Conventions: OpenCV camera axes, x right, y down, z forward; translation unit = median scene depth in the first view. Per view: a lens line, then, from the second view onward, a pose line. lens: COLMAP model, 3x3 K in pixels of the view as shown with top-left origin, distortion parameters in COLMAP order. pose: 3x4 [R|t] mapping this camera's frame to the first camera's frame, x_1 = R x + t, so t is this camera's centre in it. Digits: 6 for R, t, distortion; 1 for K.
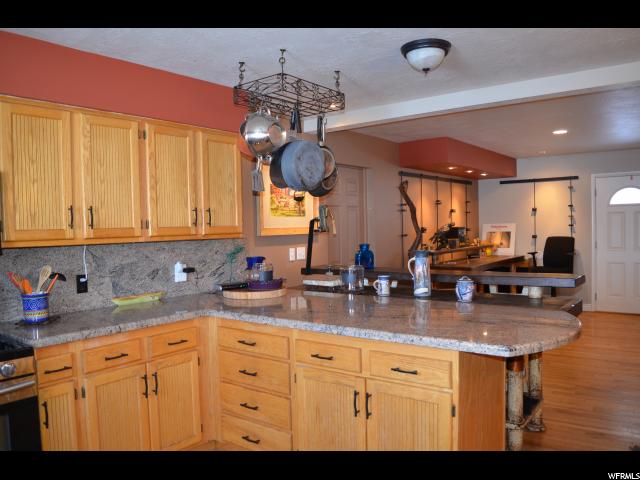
lens RADIAL K [[501.0, 0, 321.1], [0, 501.0, 242.4], [0, 0, 1]] dist [-0.084041, 0.009393]
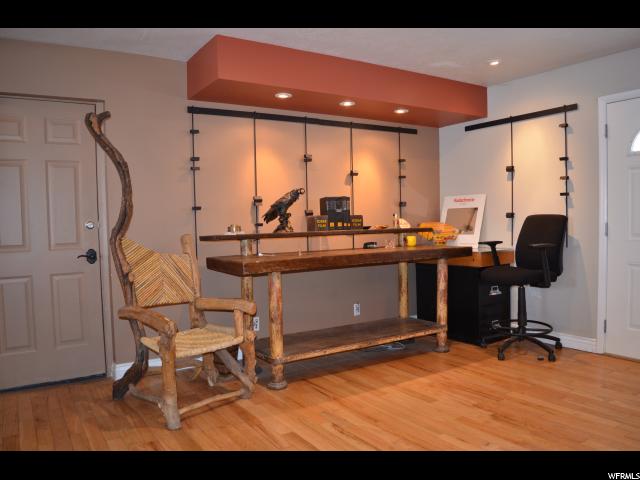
lens RADIAL K [[501.0, 0, 321.1], [0, 501.0, 242.4], [0, 0, 1]] dist [-0.084041, 0.009393]
pose [[0.939659, 0.021016, -0.341465, 0.440645], [-0.014527, 0.999662, 0.021552, 0.011635], [0.341803, -0.015291, 0.939647, 0.383232]]
